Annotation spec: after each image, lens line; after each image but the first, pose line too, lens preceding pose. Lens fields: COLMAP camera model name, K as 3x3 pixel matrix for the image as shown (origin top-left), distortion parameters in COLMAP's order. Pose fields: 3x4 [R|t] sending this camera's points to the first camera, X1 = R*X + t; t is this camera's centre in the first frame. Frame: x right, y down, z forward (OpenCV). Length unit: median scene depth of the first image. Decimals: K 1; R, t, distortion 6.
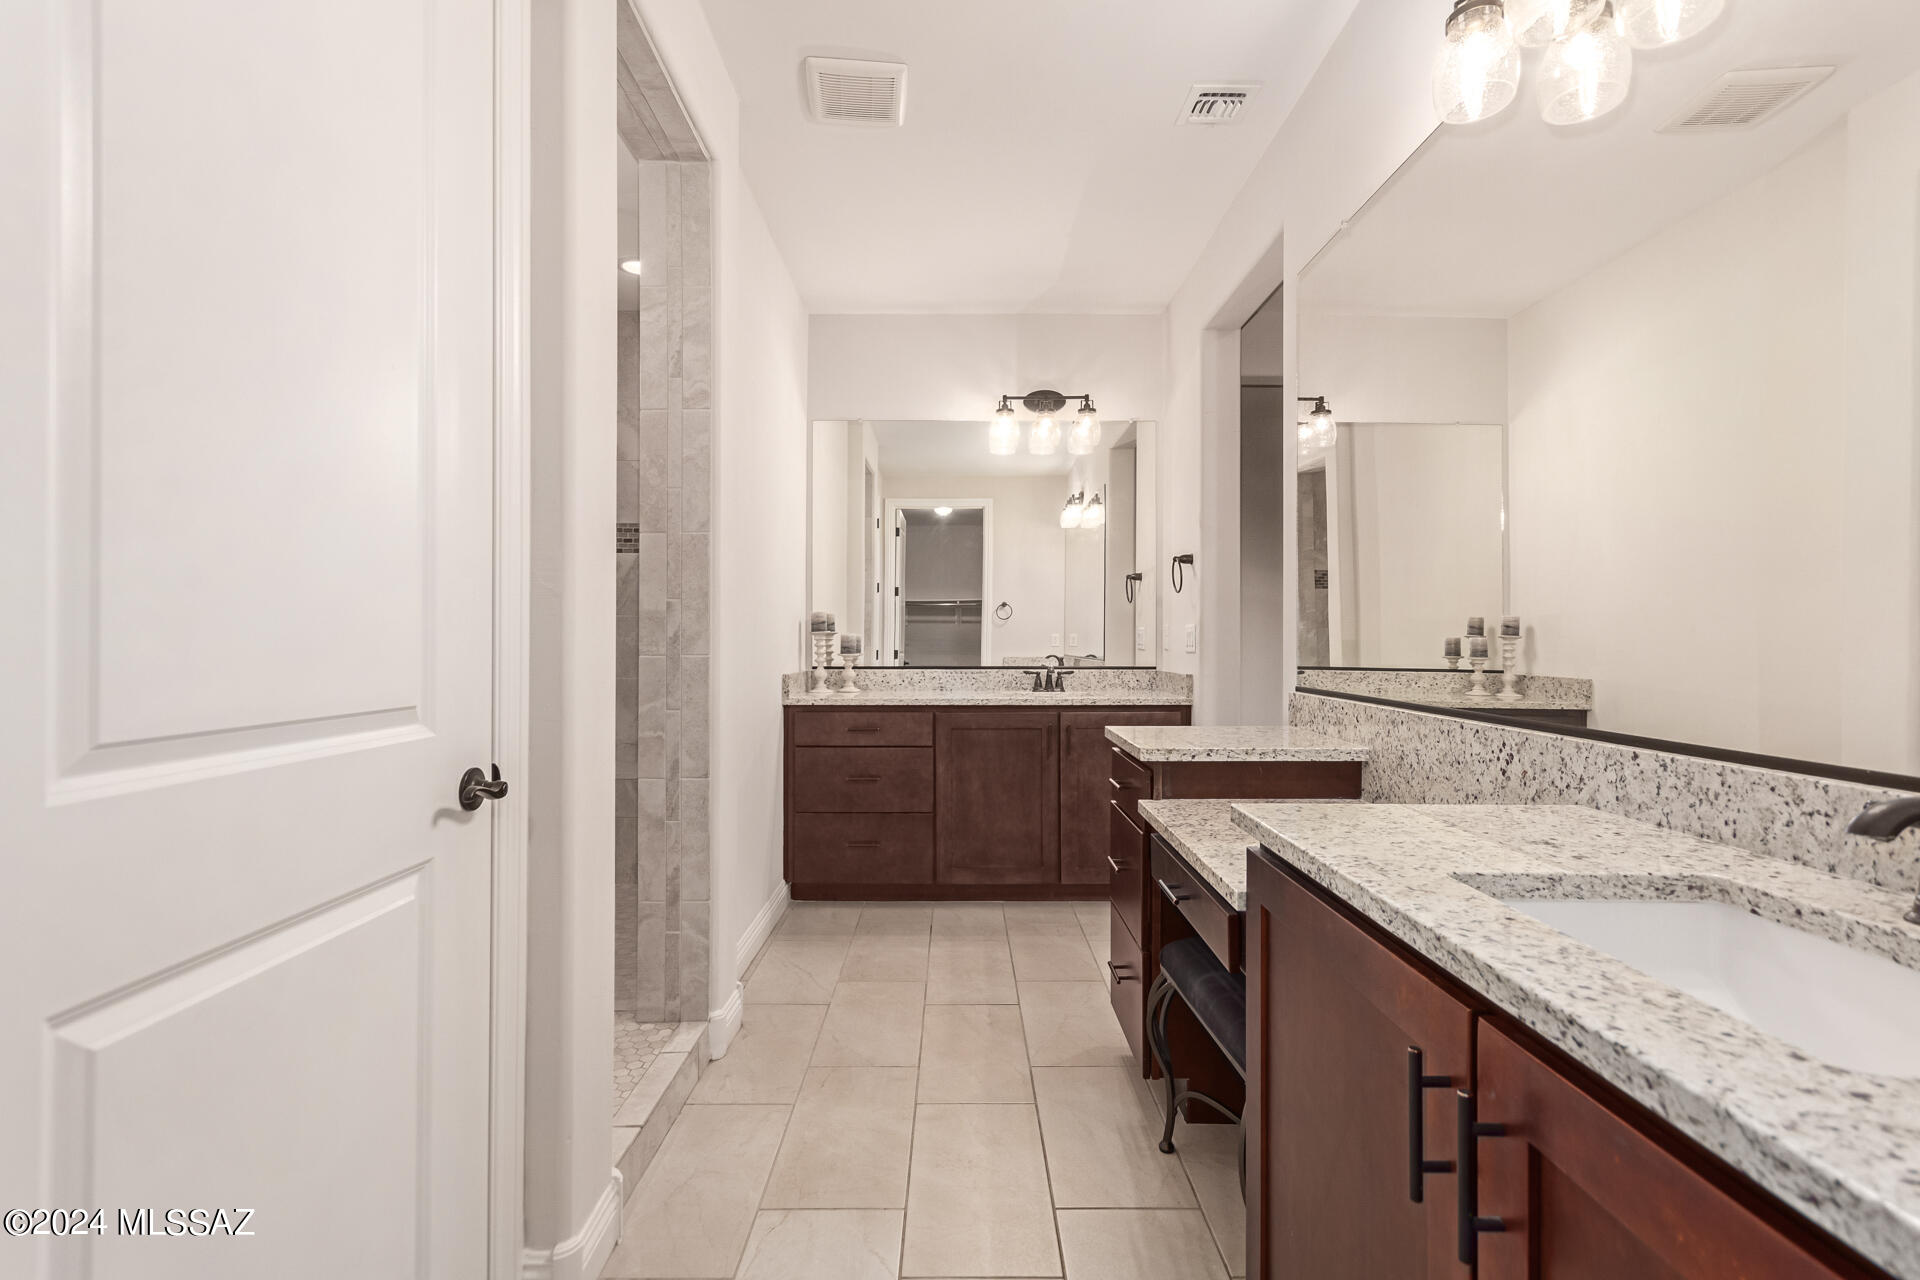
lens RADIAL K [[904.3, 0, 953.8], [0, 904.3, 629.1], [0, 0, 1]] dist [0.009873, -0.002699]
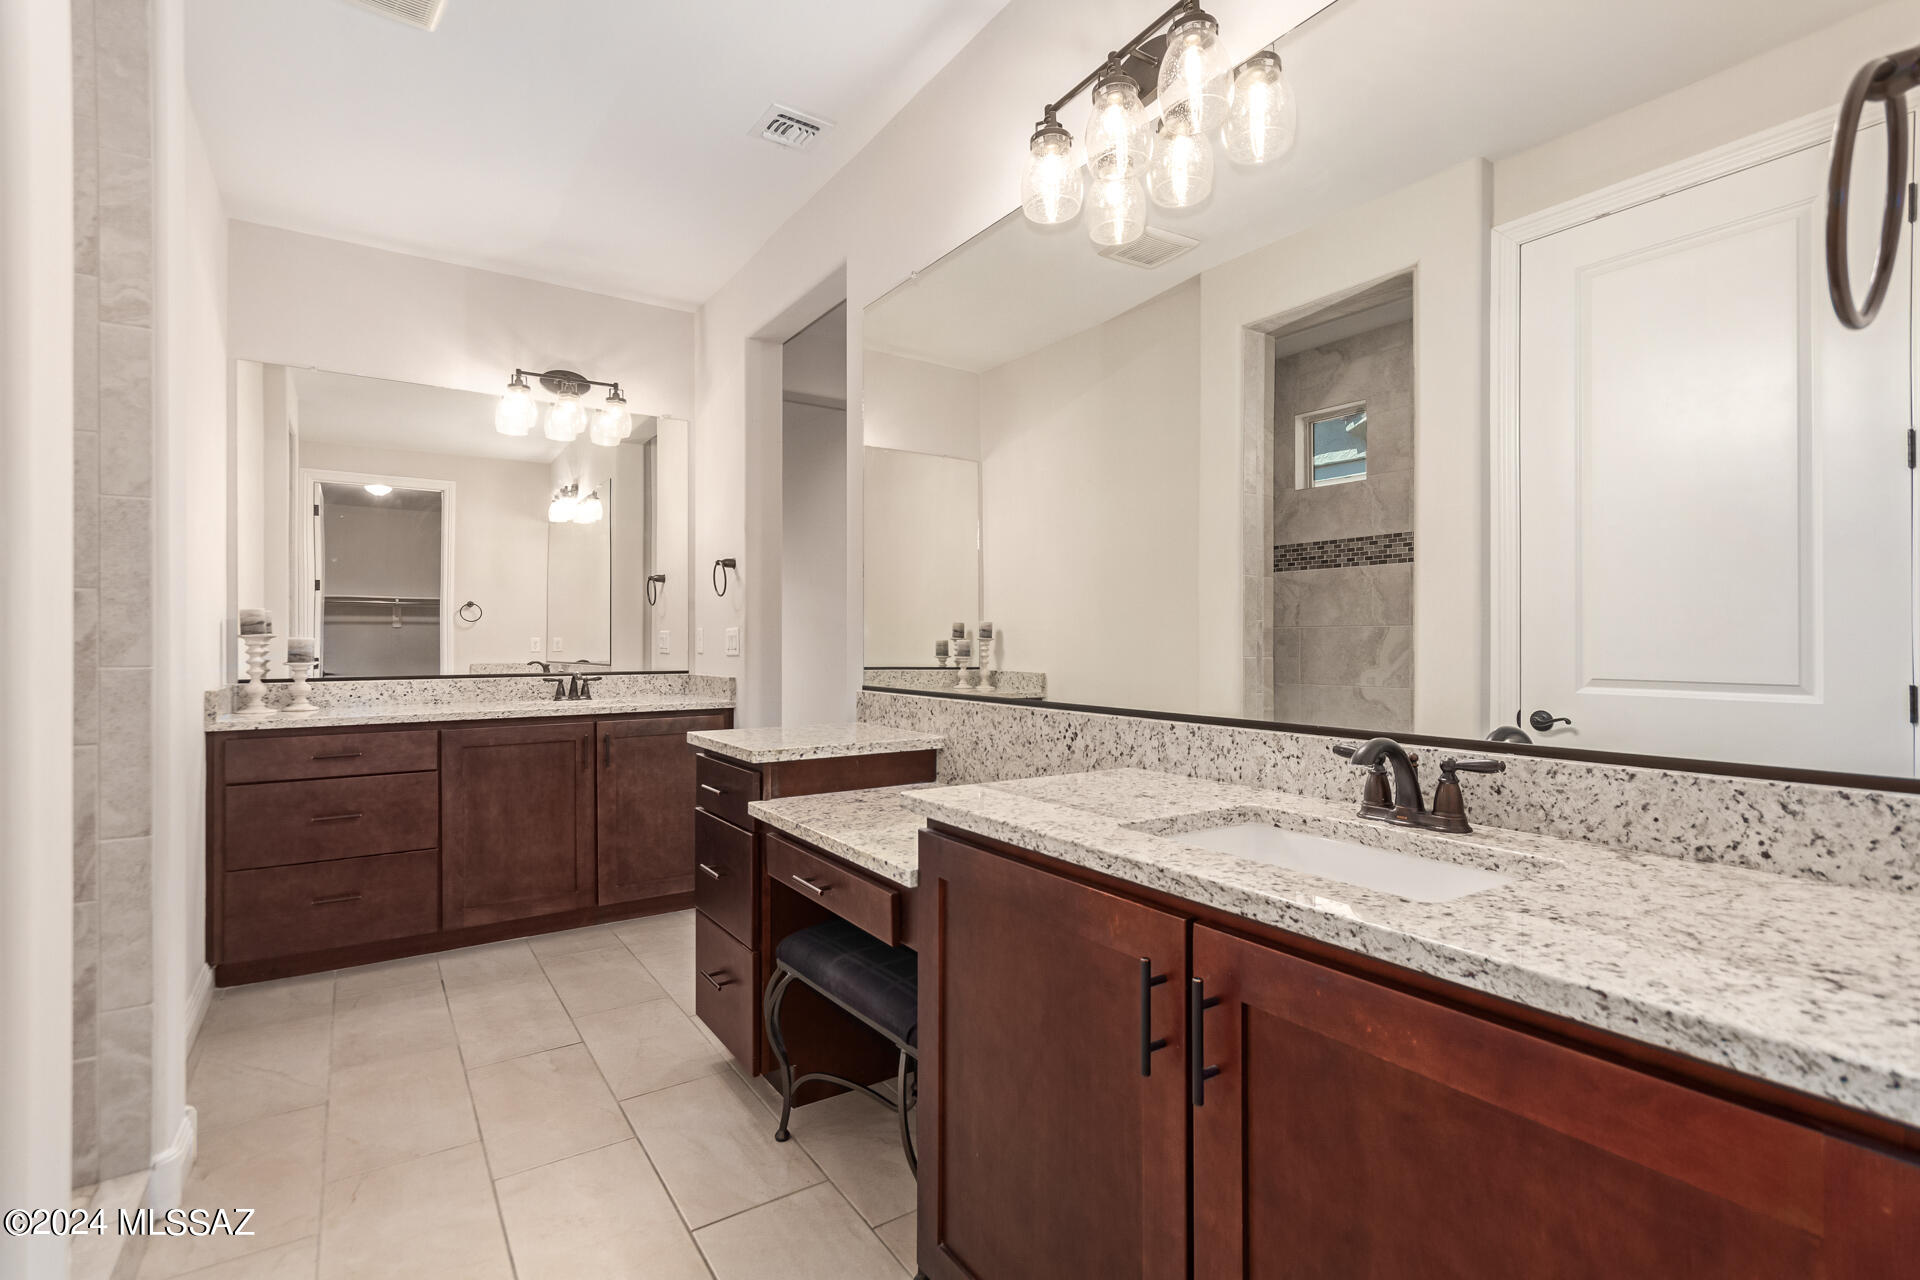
lens RADIAL K [[911.0, 0, 956.2], [0, 911.0, 635.1], [0, 0, 1]] dist [0.010101, -0.000334]
pose [[0.828277, 0.001314, 0.560318, -0.148424], [-0.002993, 0.999993, 0.002079, -0.000149], [-0.560311, -0.003399, 0.828275, 0.025442]]
